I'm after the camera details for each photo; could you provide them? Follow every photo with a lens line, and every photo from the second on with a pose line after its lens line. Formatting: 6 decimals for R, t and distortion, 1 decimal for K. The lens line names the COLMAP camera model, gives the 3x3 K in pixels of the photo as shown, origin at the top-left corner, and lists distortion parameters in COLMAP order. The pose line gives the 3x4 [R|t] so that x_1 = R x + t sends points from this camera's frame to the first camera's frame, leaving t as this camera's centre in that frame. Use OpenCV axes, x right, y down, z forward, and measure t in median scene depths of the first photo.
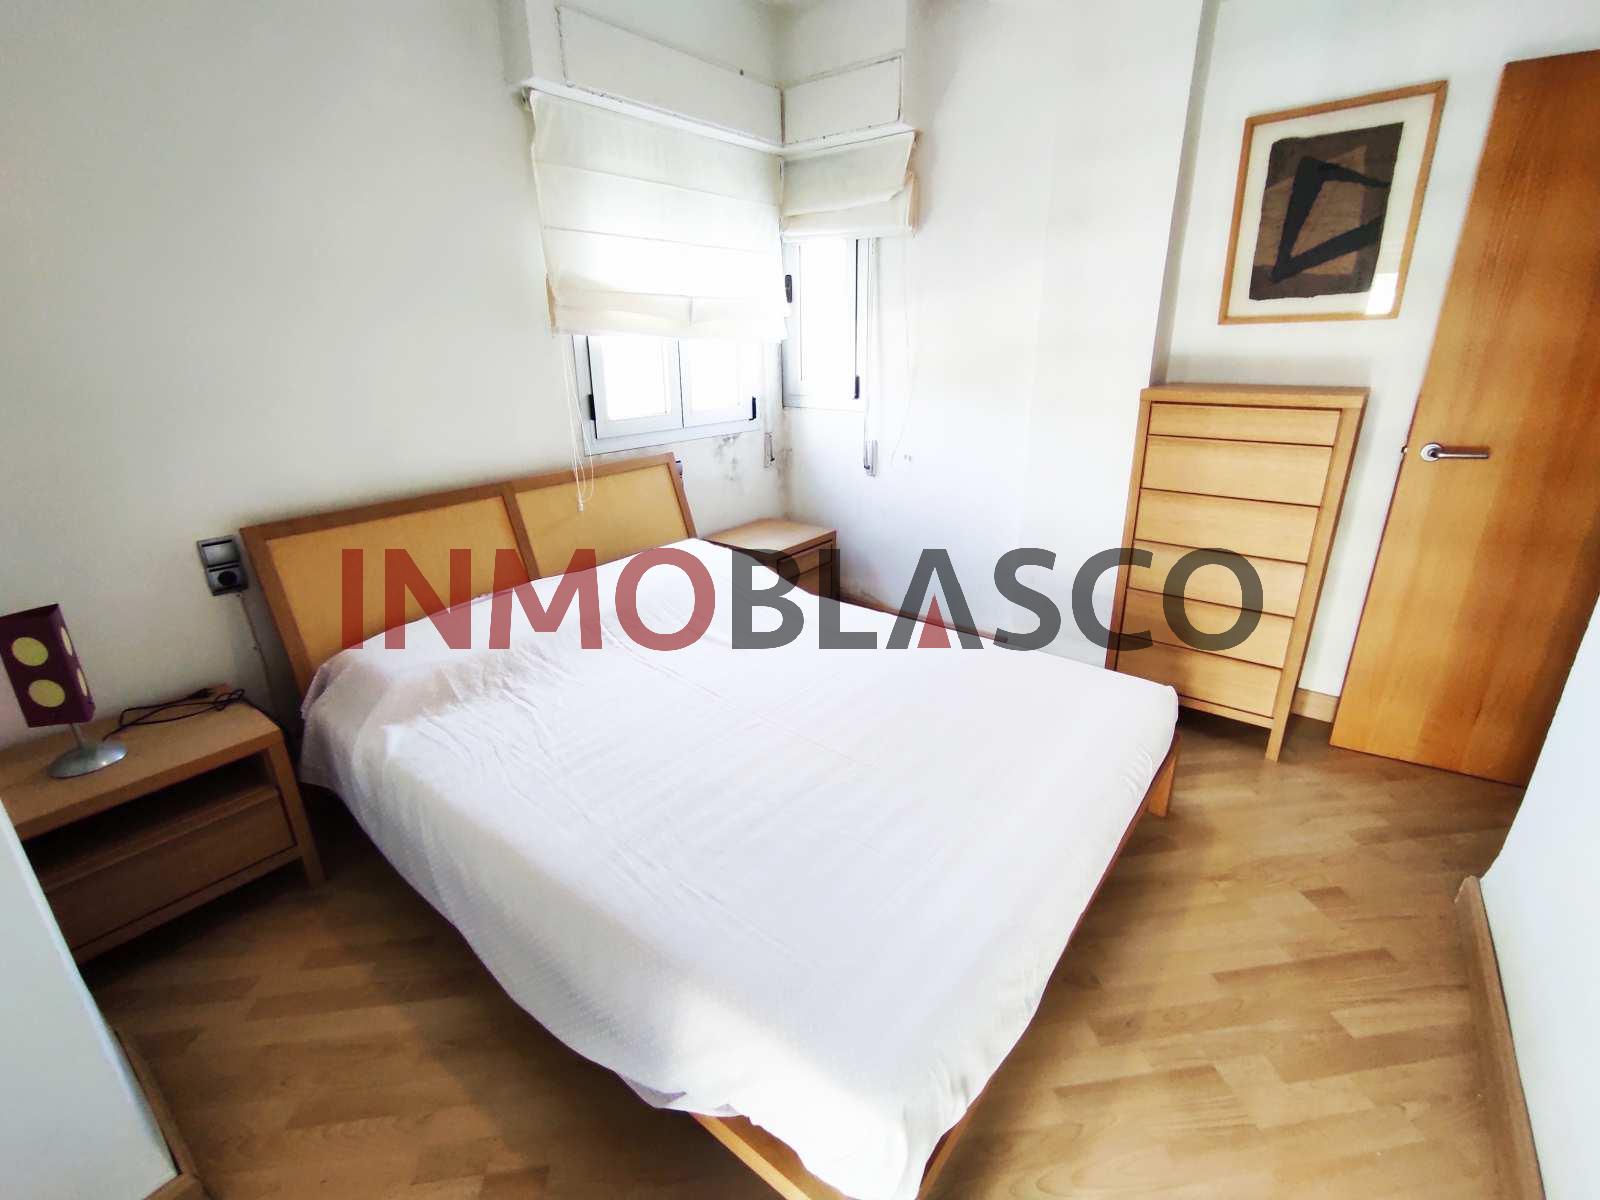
lens RADIAL K [[723.4, 0, 800.0], [0, 723.4, 600.0], [0, 0, 1]] dist [-0.002619, -0.000457]
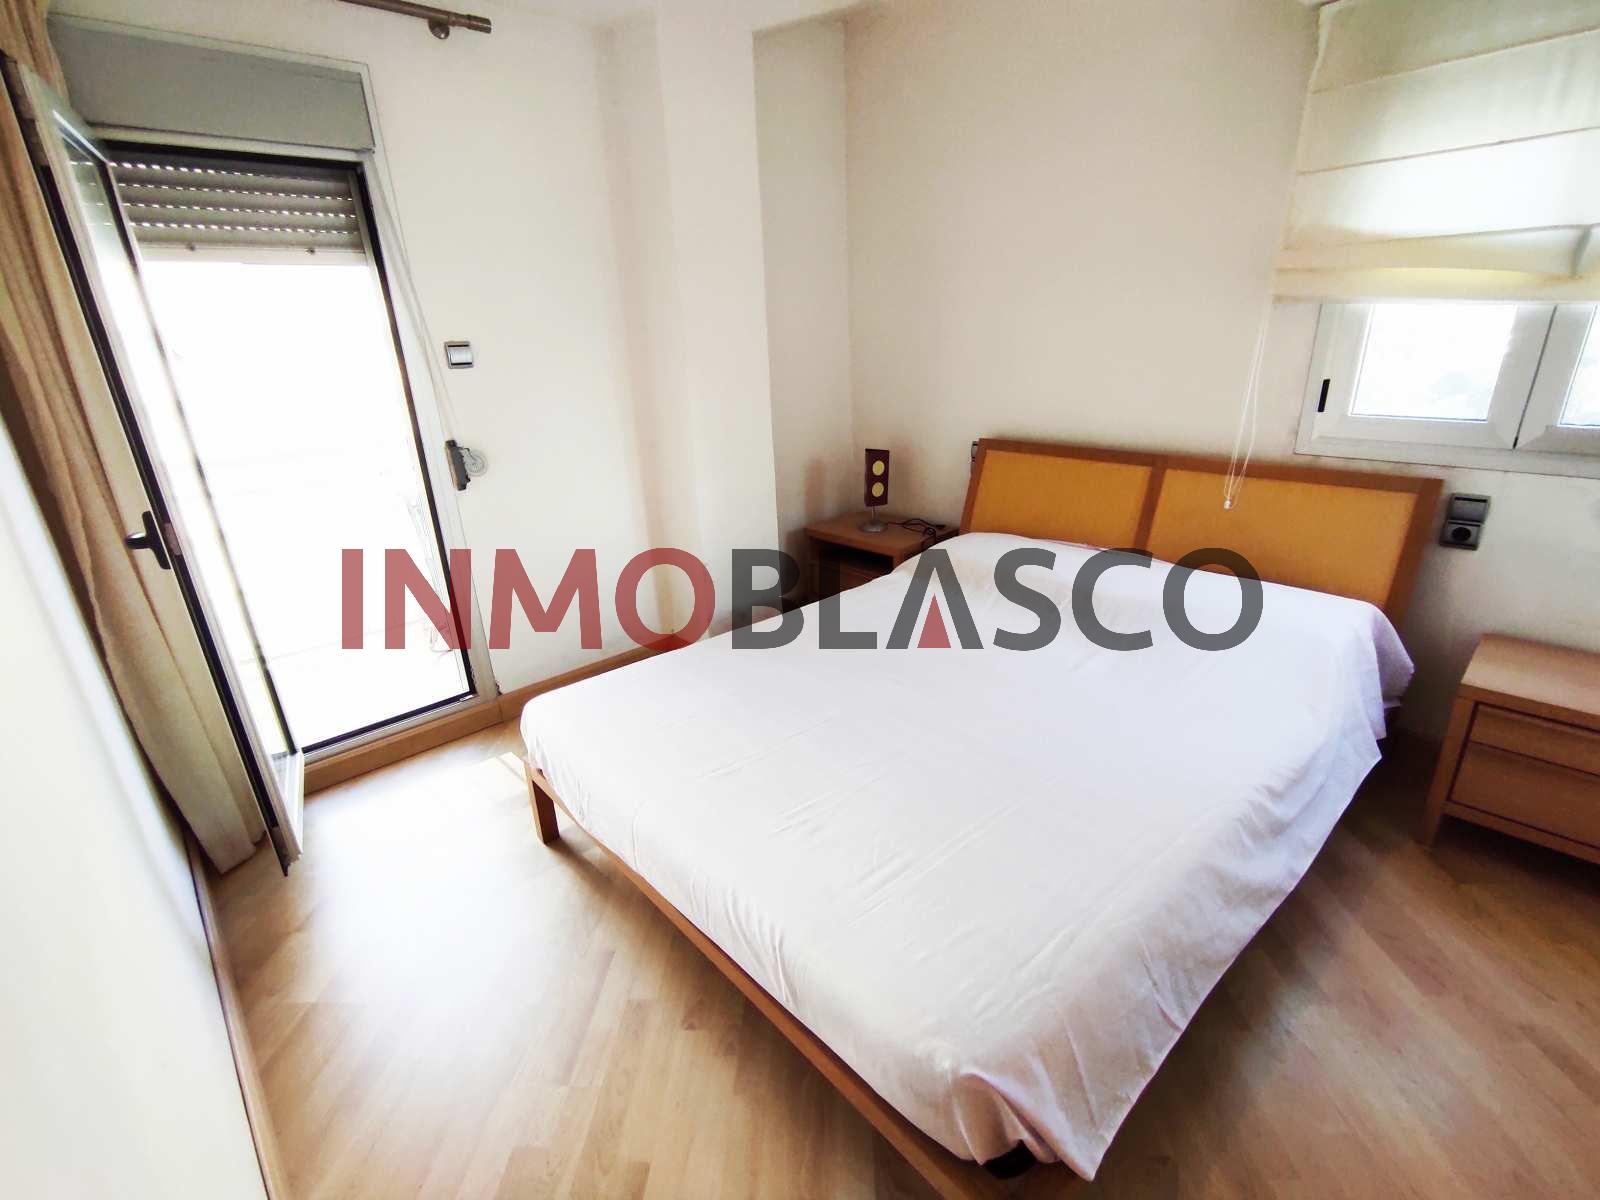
lens RADIAL K [[740.6, 0, 800.0], [0, 740.6, 600.0], [0, 0, 1]] dist [0.003357, 0.000715]
pose [[-0.178339, 0.351533, -0.919032, 0.699836], [-0.307231, 0.867415, 0.391408, -0.236084], [0.934775, 0.352159, -0.046692, 0.646835]]
